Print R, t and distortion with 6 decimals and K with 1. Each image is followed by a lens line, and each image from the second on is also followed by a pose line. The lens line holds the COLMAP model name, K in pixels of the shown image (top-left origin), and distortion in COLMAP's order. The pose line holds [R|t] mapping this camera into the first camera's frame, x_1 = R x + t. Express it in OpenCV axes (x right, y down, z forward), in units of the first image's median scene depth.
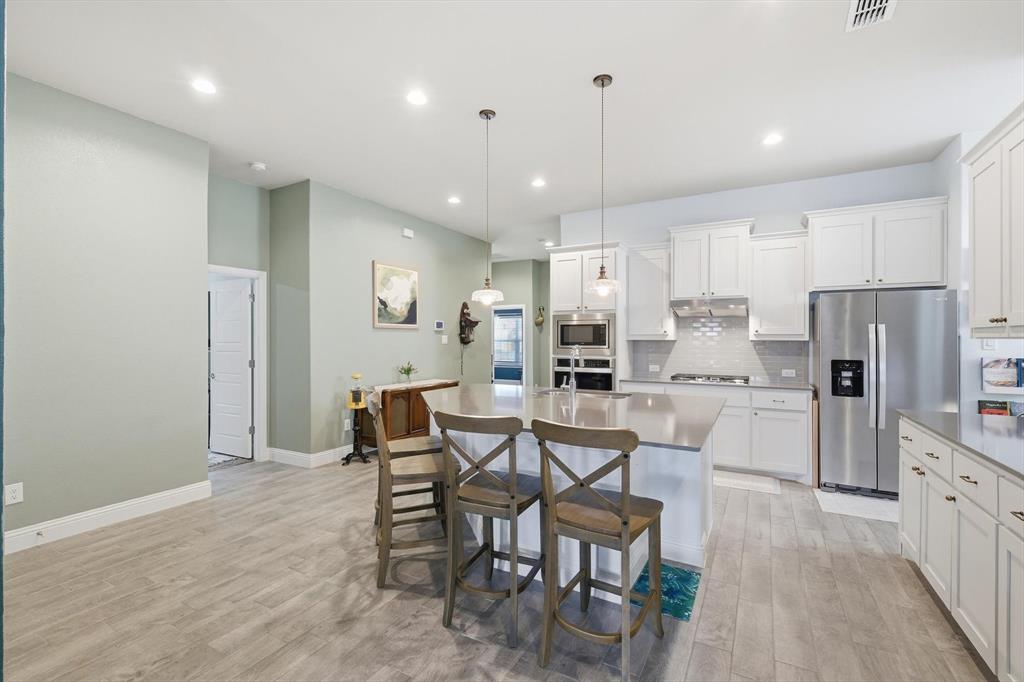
lens RADIAL K [[455.8, 0, 512.9], [0, 455.8, 338.0], [0, 0, 1]] dist [0.001717, 0.000043]
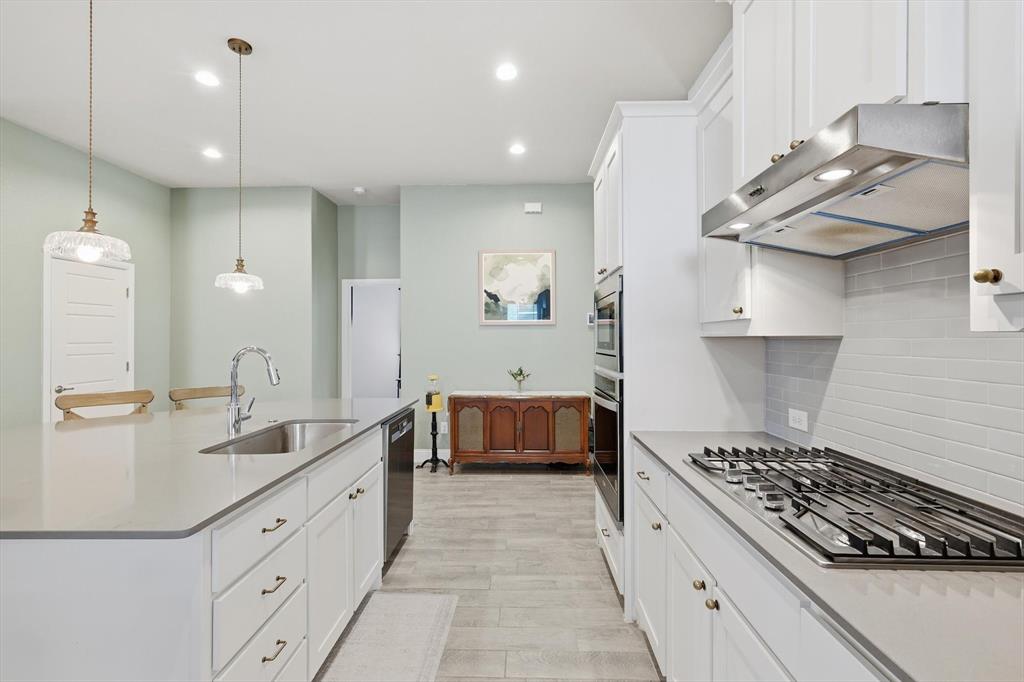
lens RADIAL K [[455.8, 0, 512.9], [0, 455.8, 338.0], [0, 0, 1]] dist [0.001717, 0.000043]
pose [[0.450993, -0.005762, -0.892509, 0.578916], [0.005102, 0.999979, -0.003878, 0.006408], [0.892513, -0.002804, 0.451013, 0.730088]]
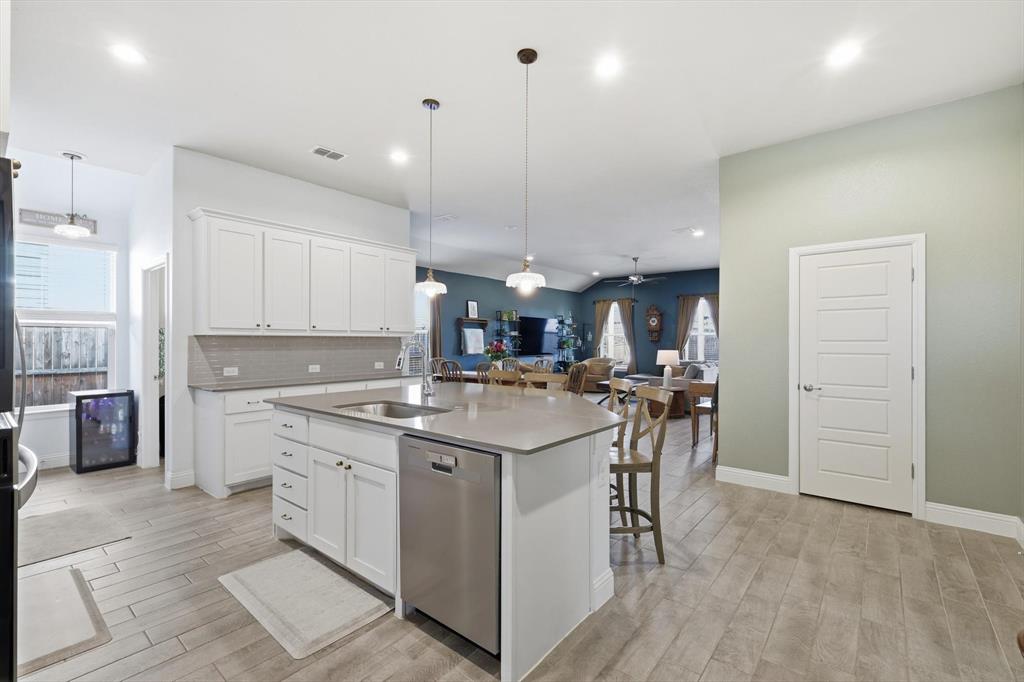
lens RADIAL K [[455.8, 0, 512.9], [0, 455.8, 338.0], [0, 0, 1]] dist [0.001717, 0.000043]
pose [[-0.983785, -0.002181, 0.179336, -0.122892], [-0.003764, 0.999957, -0.008487, 0.011940], [-0.179310, -0.009024, -0.983751, 1.240143]]
